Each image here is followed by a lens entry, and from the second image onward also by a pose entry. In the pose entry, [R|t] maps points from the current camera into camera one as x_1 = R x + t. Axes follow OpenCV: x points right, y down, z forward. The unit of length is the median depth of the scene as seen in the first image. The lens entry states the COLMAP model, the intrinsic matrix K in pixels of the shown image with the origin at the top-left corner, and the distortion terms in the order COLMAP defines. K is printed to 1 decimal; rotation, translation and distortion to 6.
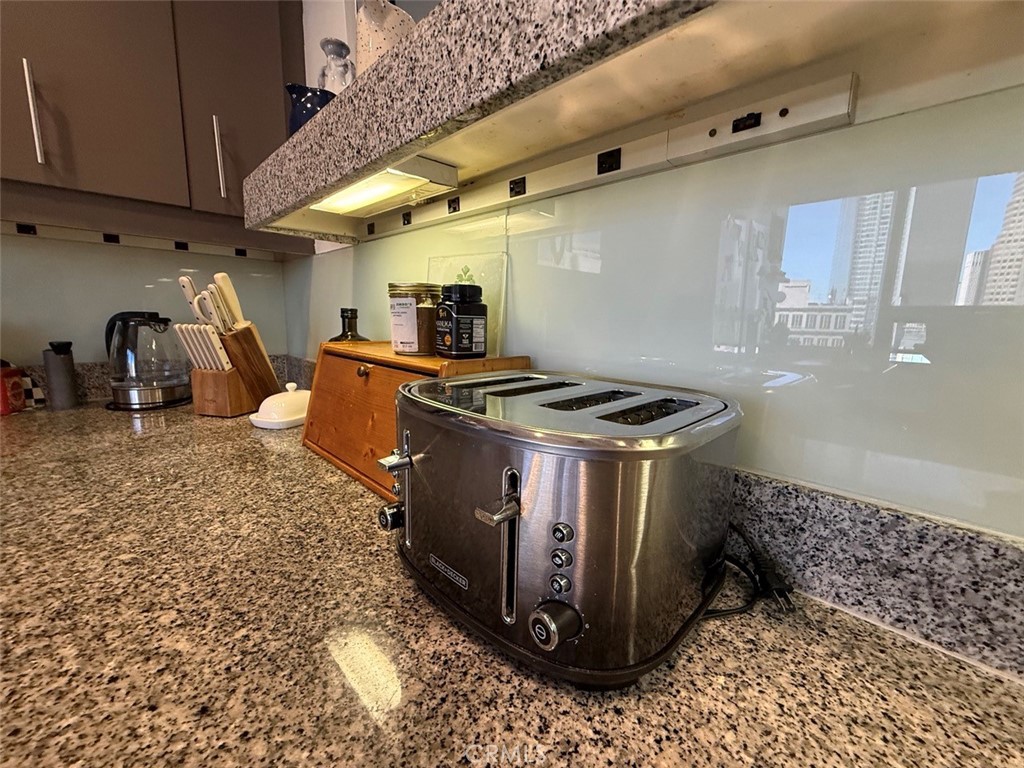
lens RADIAL K [[405.3, 0, 512.0], [0, 405.3, 384.0], [0, 0, 1]] dist [-0.005780, -0.000310]
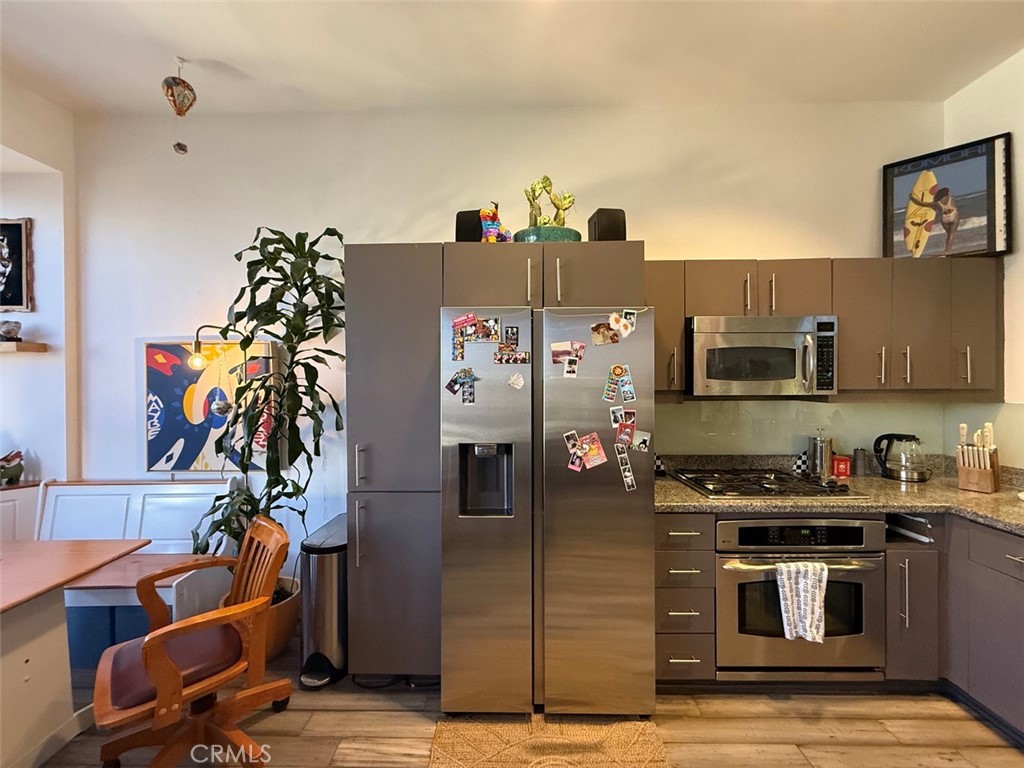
lens RADIAL K [[408.0, 0, 507.7], [0, 408.0, 382.3], [0, 0, 1]] dist [0.001855, -0.000250]
pose [[0.696890, -0.027040, -0.716668, -0.892333], [-0.088255, 0.988460, -0.123115, -0.000843], [0.711727, 0.149047, 0.686462, -2.186555]]
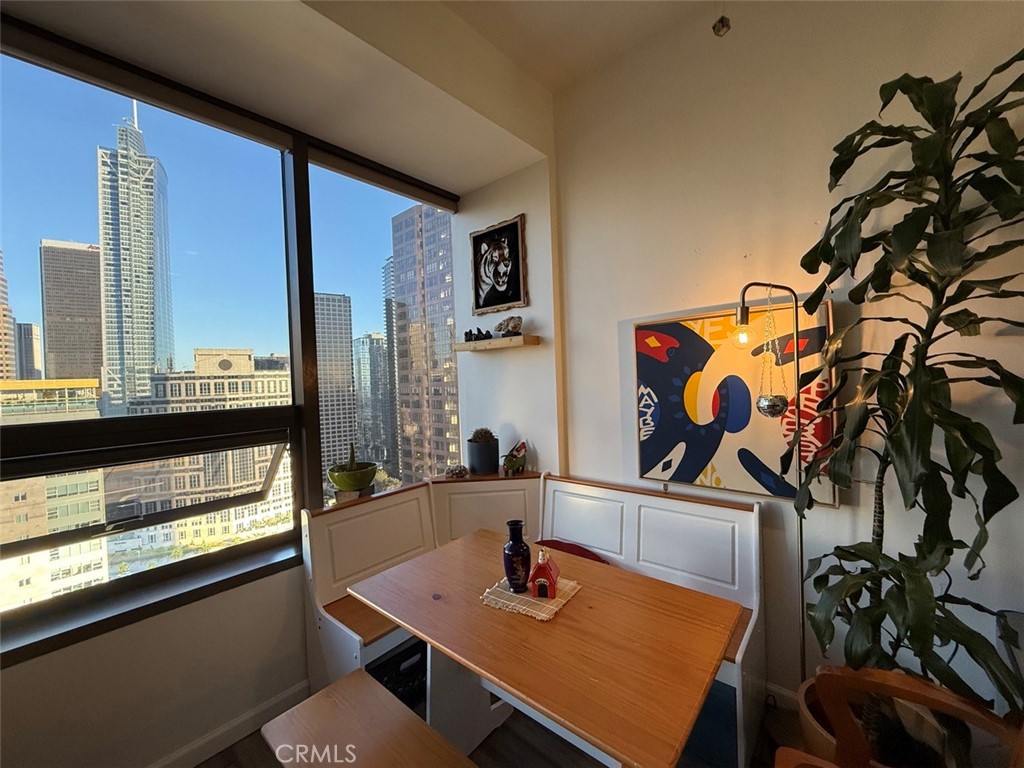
lens RADIAL K [[405.3, 0, 512.0], [0, 405.3, 384.0], [0, 0, 1]] dist [-0.005780, -0.000310]
pose [[0.065562, -0.012307, -0.997773, -2.223072], [-0.119128, 0.992676, -0.020072, 0.067902], [0.990712, 0.120179, 0.063616, -2.813601]]
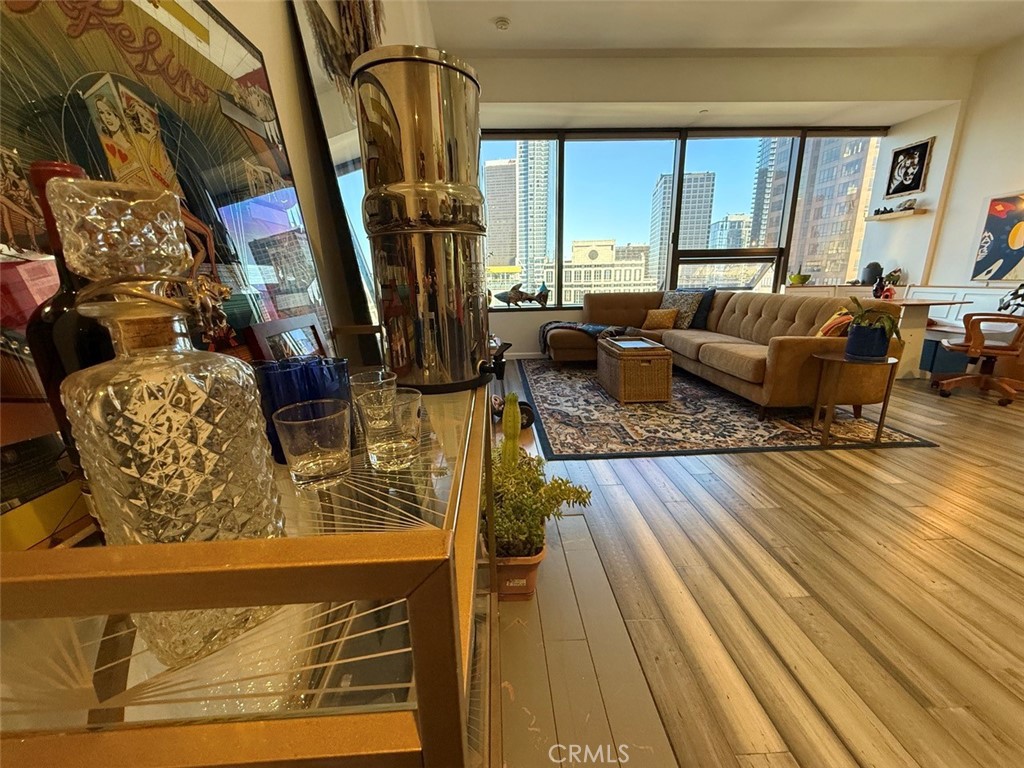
lens RADIAL K [[409.2, 0, 507.9], [0, 409.2, 381.3], [0, 0, 1]] dist [0.000551, 0.000064]
pose [[-0.674267, 0.168483, -0.719012, 2.306662], [-0.114144, 0.938150, 0.326874, 0.579145], [0.729613, 0.302471, -0.613332, -2.549478]]
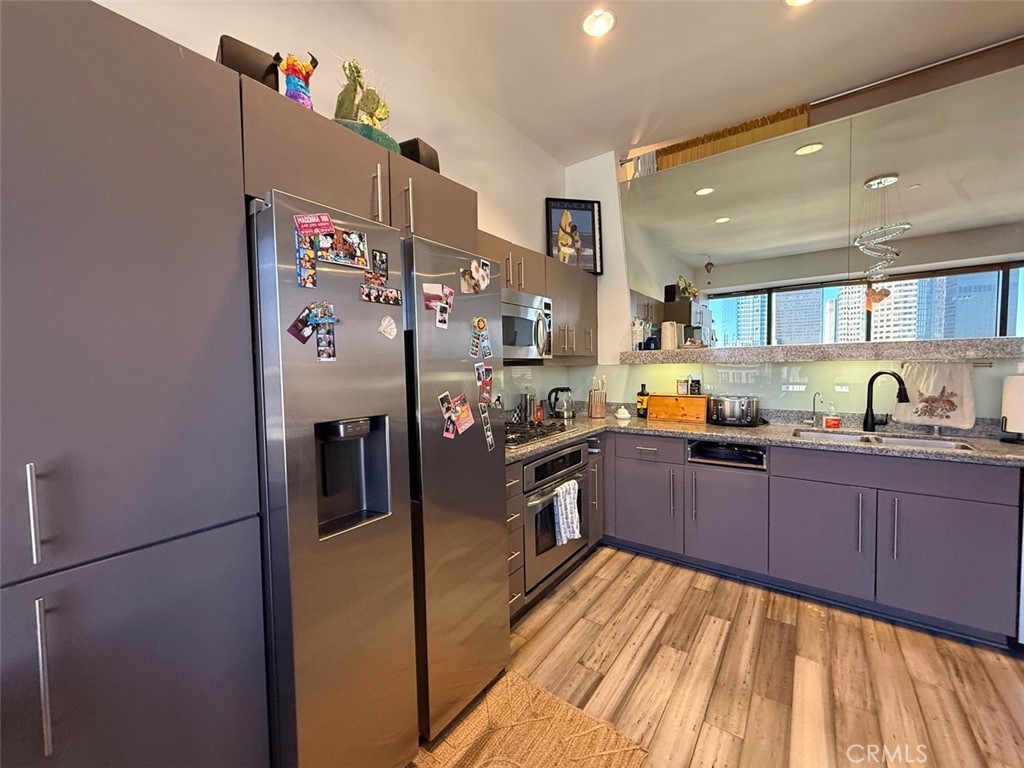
lens RADIAL K [[408.0, 0, 507.7], [0, 408.0, 382.3], [0, 0, 1]] dist [0.001855, -0.000250]
pose [[0.987717, -0.051334, 0.147579, -1.970628], [0.067803, 0.991746, -0.108823, 0.107374], [-0.140775, 0.117493, 0.983045, -2.239769]]
